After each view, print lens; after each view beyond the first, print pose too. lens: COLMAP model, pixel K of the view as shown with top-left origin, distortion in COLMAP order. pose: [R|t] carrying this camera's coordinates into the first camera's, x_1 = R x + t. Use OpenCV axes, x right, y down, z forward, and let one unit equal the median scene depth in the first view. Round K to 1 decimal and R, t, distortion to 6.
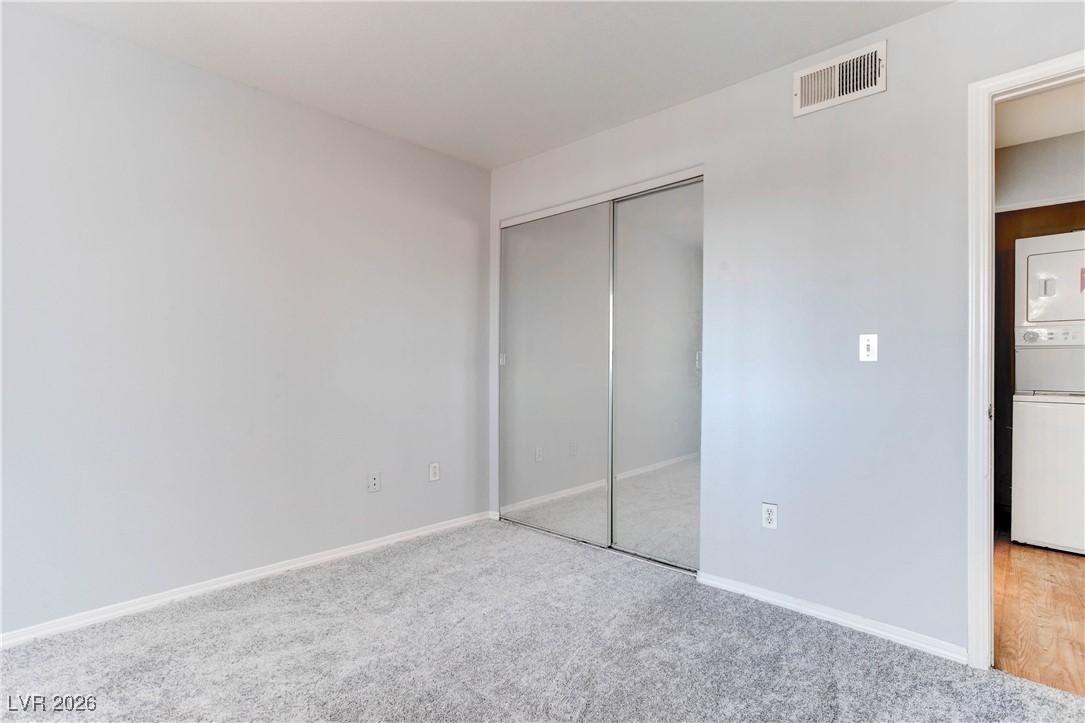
lens RADIAL K [[530.9, 0, 551.3], [0, 530.9, 364.1], [0, 0, 1]] dist [-0.041487, 0.021723]
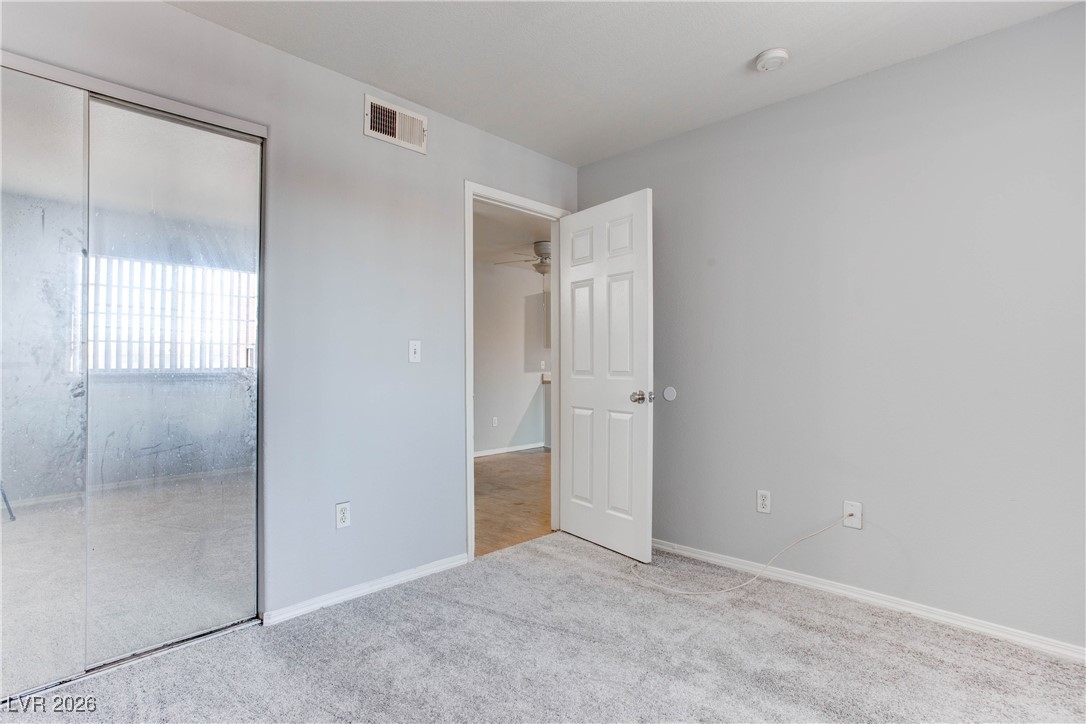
lens RADIAL K [[531.3, 0, 538.3], [0, 531.3, 359.1], [0, 0, 1]] dist [-0.041487, 0.021723]
pose [[0.020957, 0.011517, 0.999714, -0.604164], [-0.005534, 0.999920, -0.011403, -0.000024], [-0.999765, -0.005293, 0.021019, 0.622098]]
